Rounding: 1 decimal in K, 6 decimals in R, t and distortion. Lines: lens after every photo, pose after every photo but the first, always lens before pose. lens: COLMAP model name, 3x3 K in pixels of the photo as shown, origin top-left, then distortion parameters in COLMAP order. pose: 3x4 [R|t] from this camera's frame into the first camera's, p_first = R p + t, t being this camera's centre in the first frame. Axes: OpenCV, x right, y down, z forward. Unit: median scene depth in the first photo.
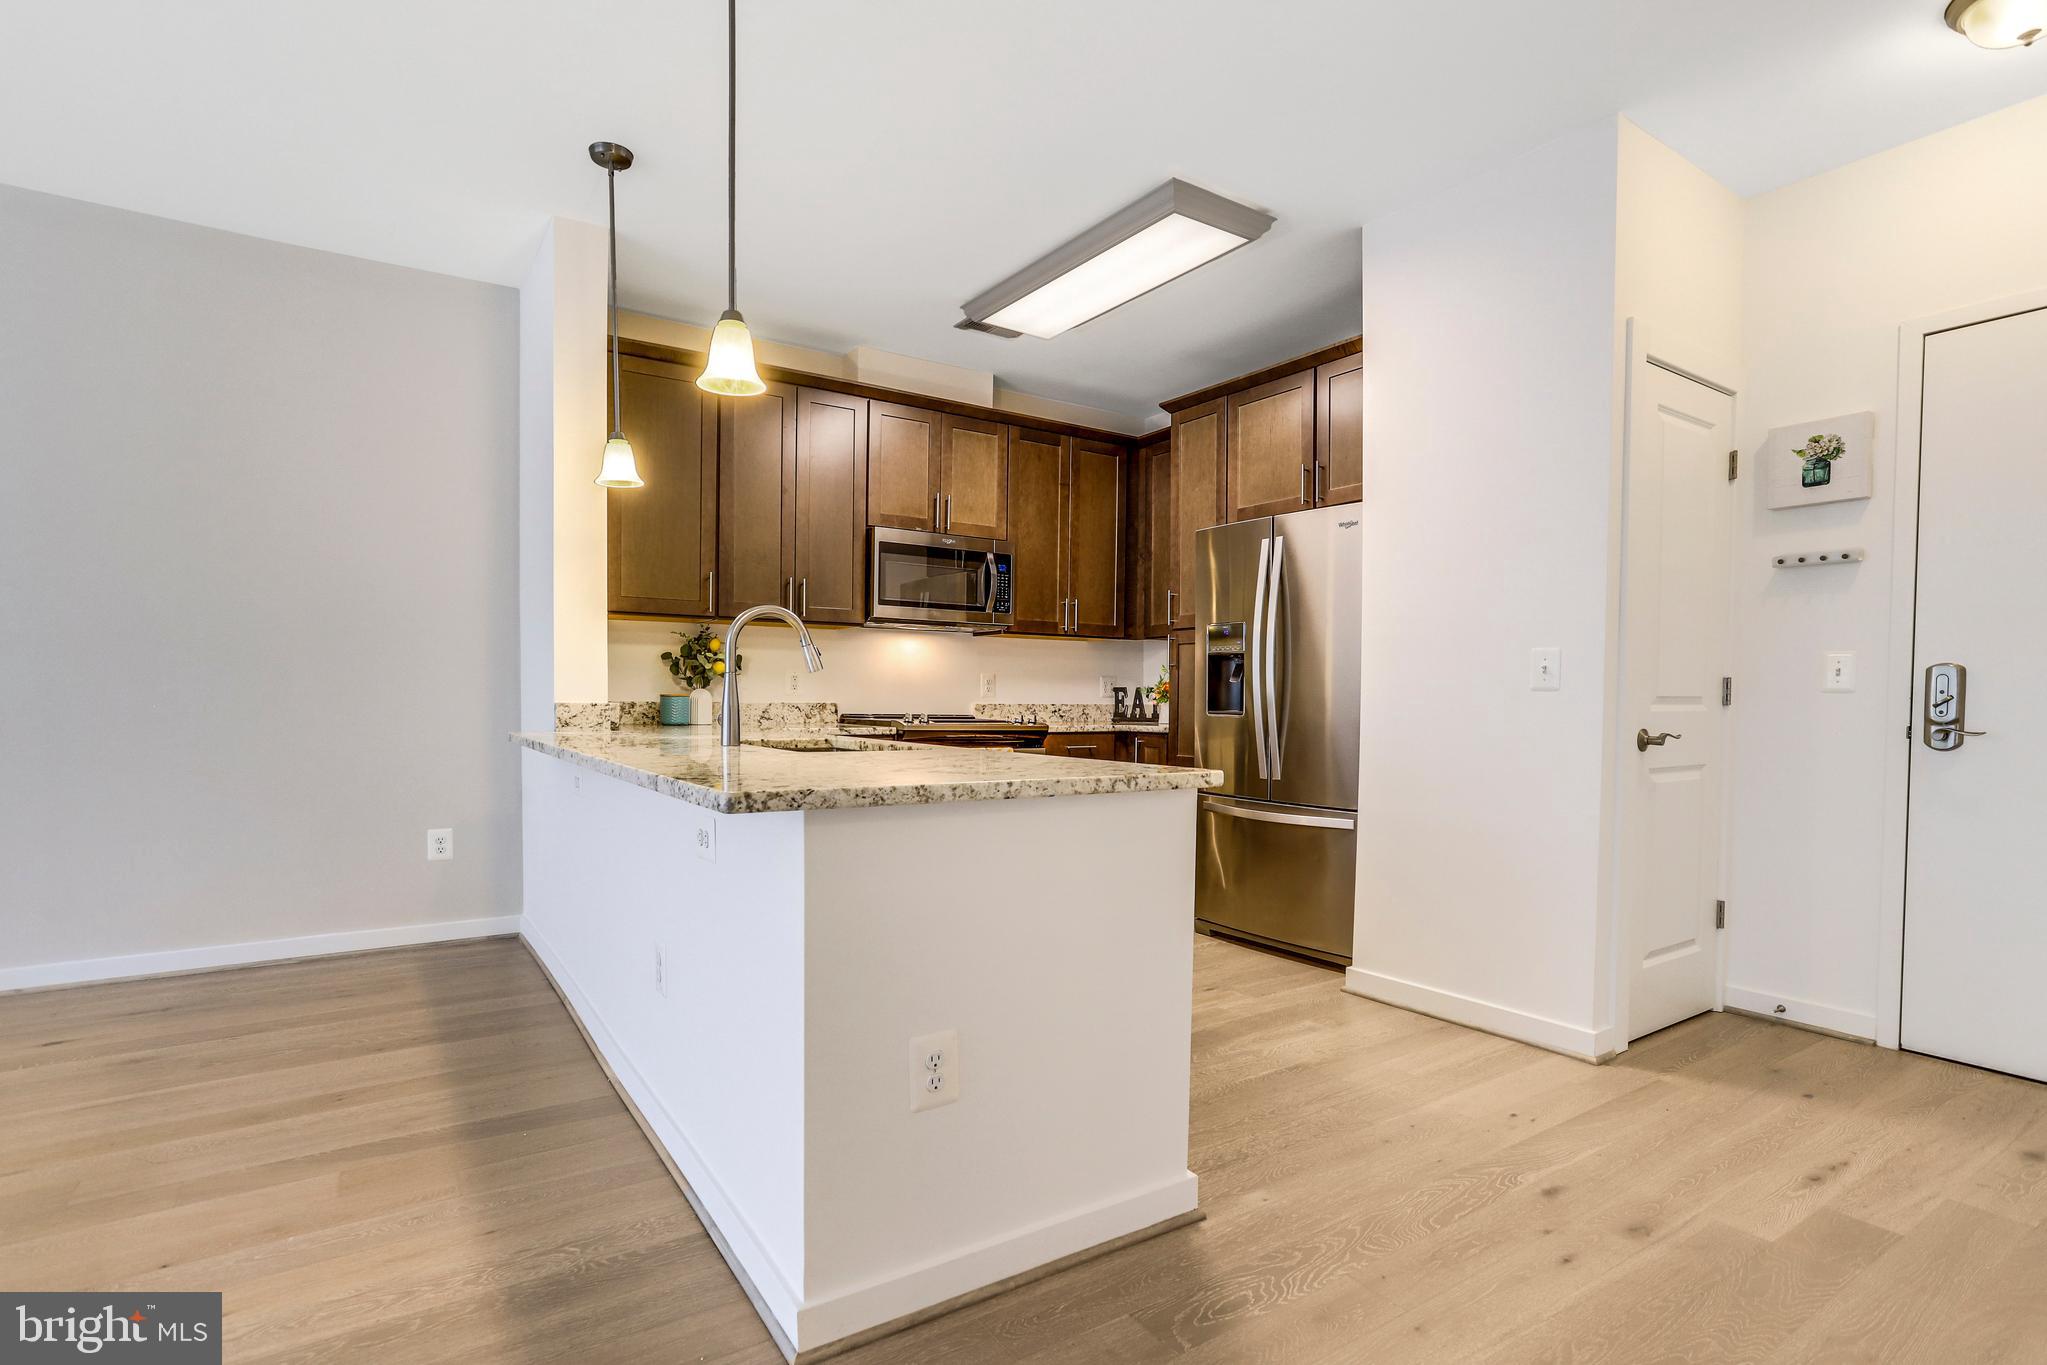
lens RADIAL K [[993.0, 0, 1024.4], [0, 993.0, 722.5], [0, 0, 1]] dist [-0.053305, 0.029933]
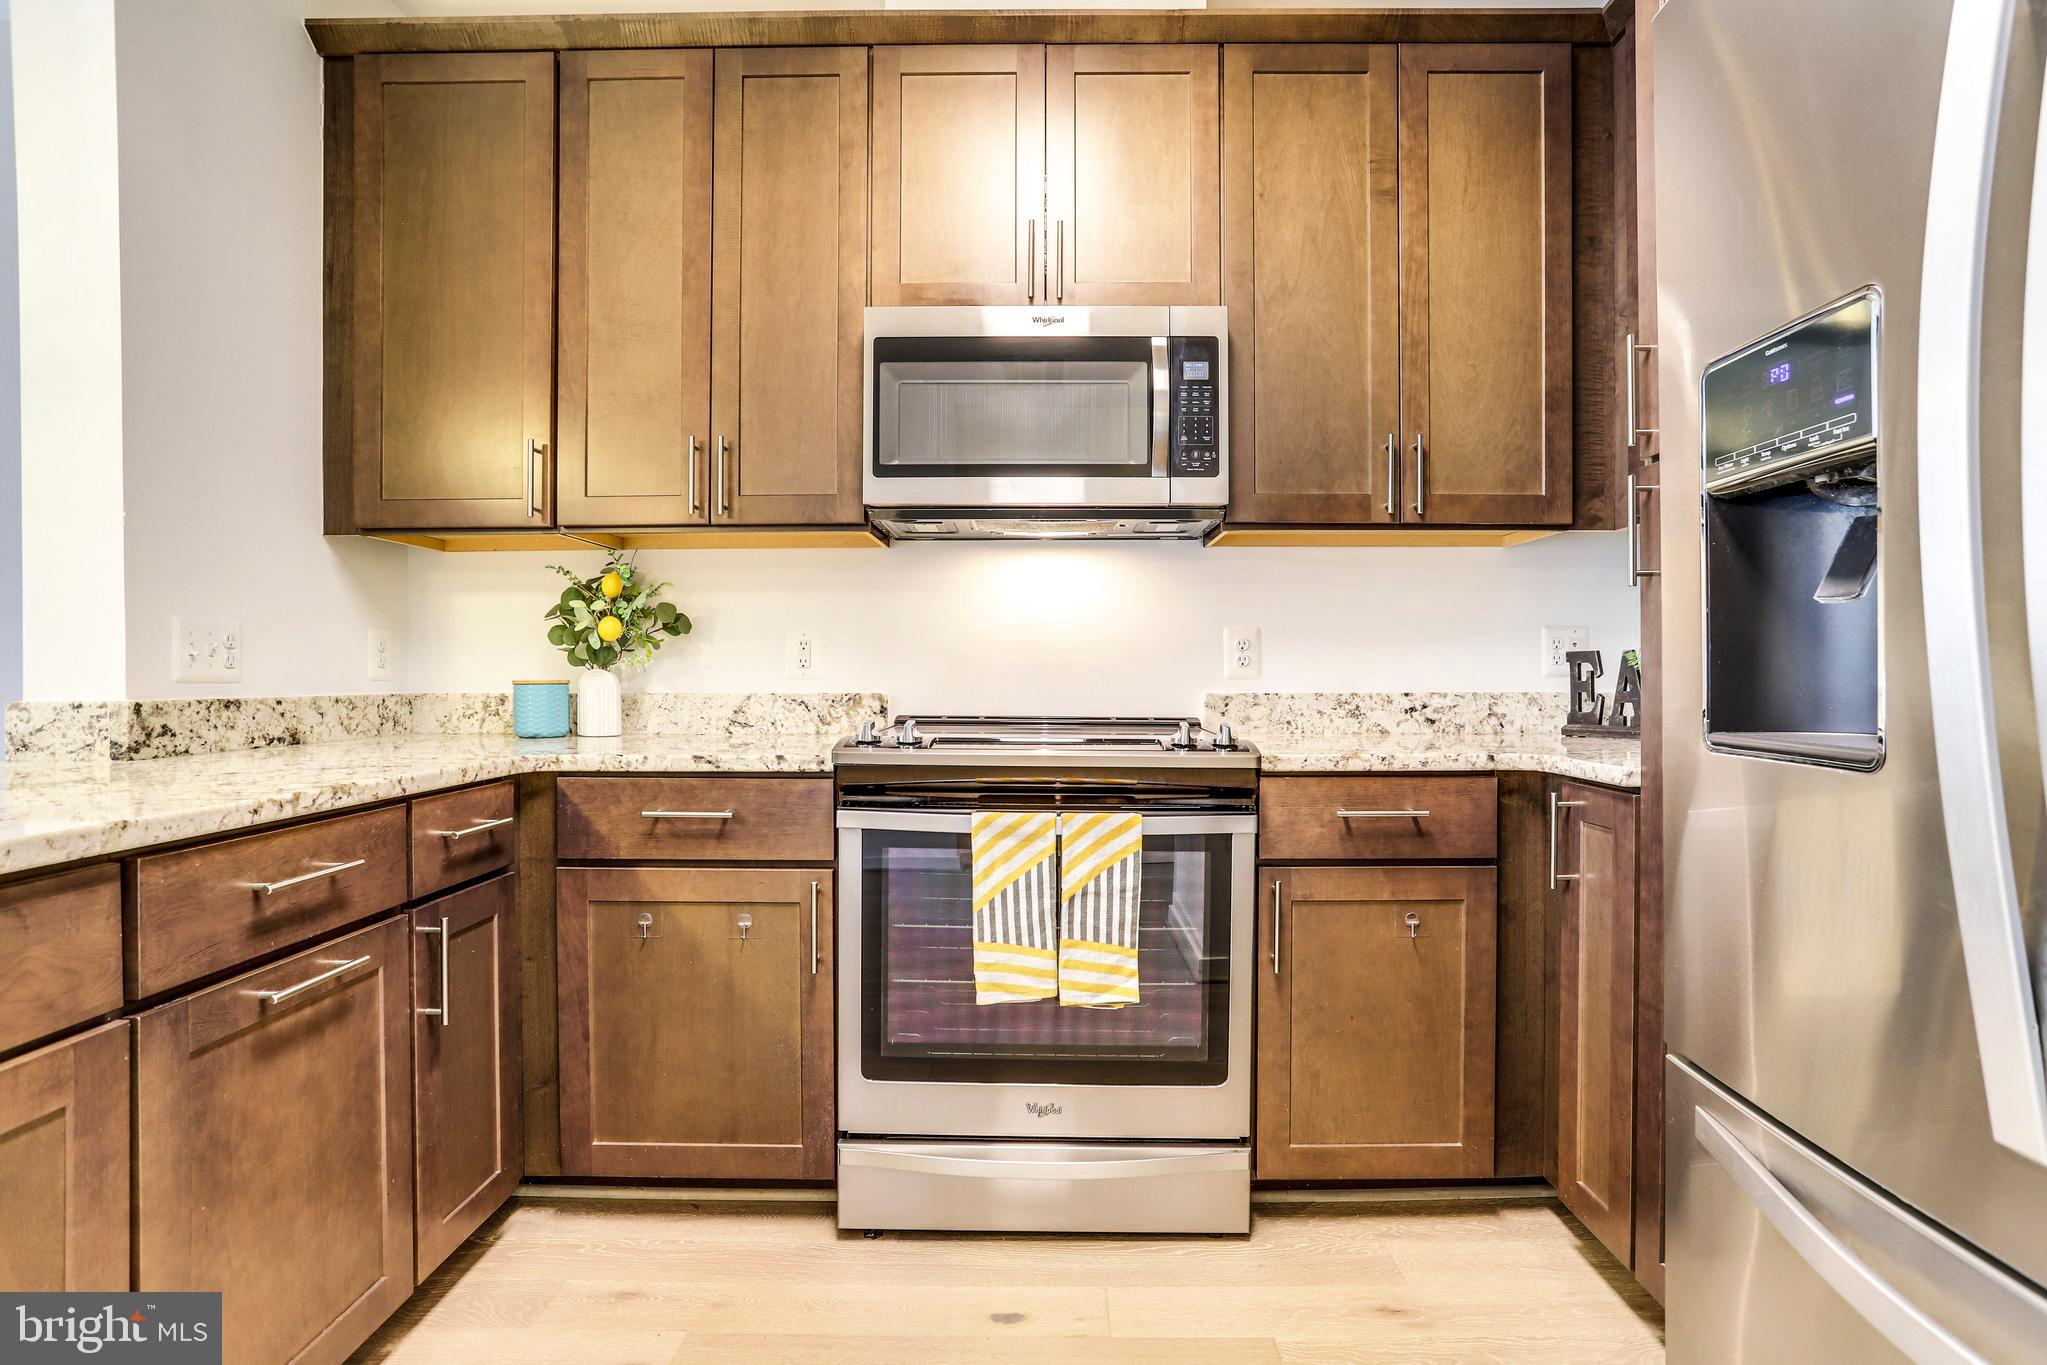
lens RADIAL K [[993.0, 0, 1033.3], [0, 993.0, 679.9], [0, 0, 1]] dist [-0.053305, 0.029933]
pose [[0.830463, -0.007382, -0.557025, 0.218554], [-0.004619, 0.999787, -0.020137, -0.023697], [0.557055, 0.019296, 0.830251, 0.885595]]
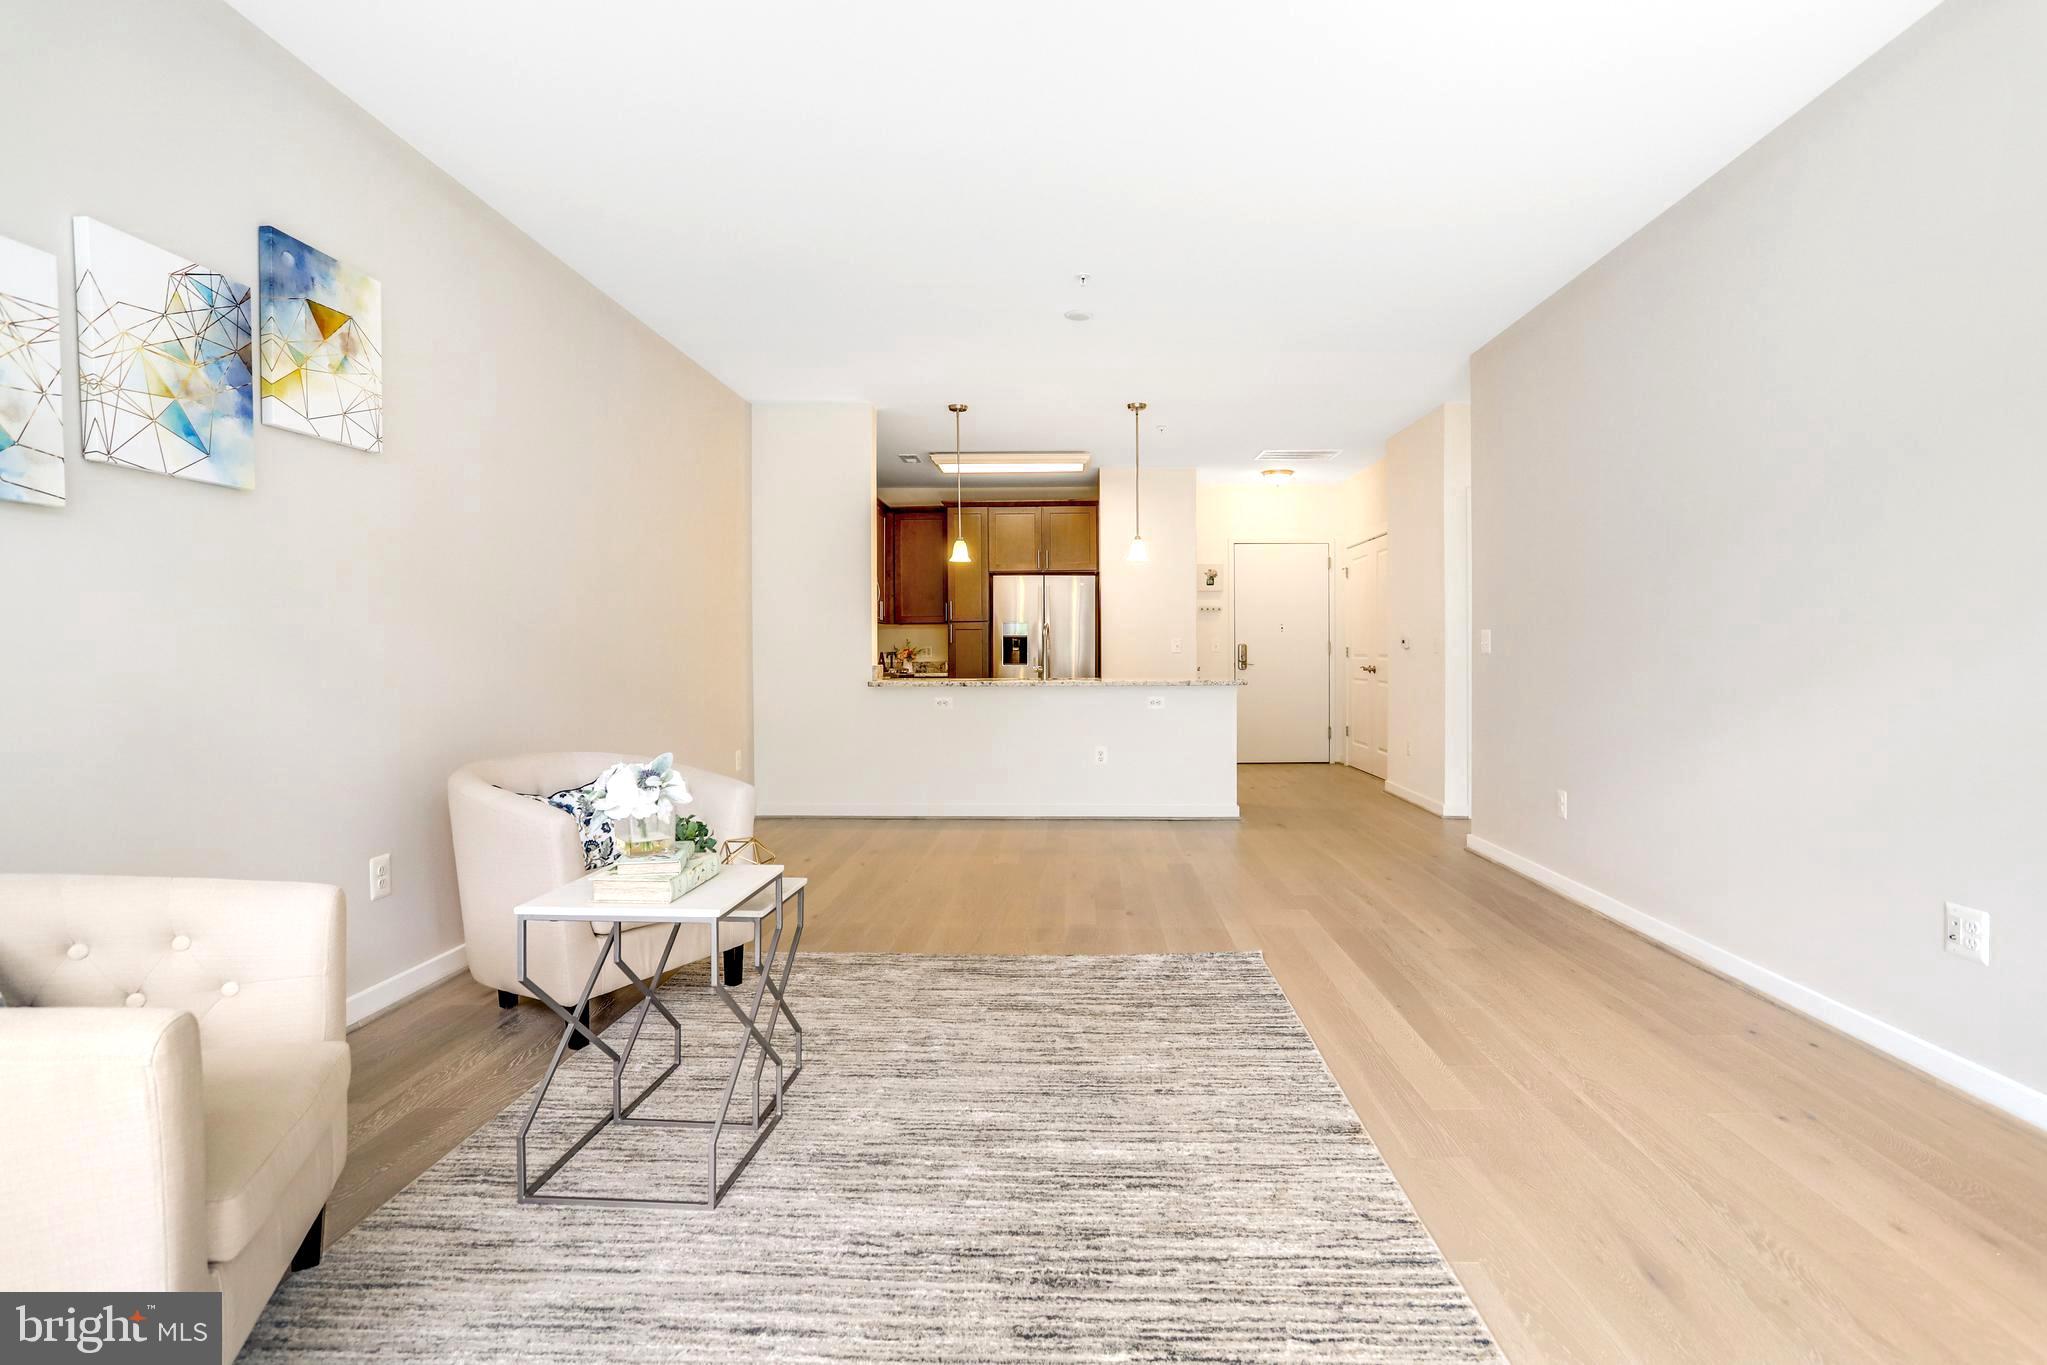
lens RADIAL K [[1009.8, 0, 1046.1], [0, 1009.8, 661.3], [0, 0, 1]] dist [-0.038917, 0.019649]
pose [[0.571632, -0.018055, 0.820311, -1.861603], [0.031119, 0.999516, 0.000314, -0.018526], [-0.819920, 0.025348, 0.571917, -0.347847]]
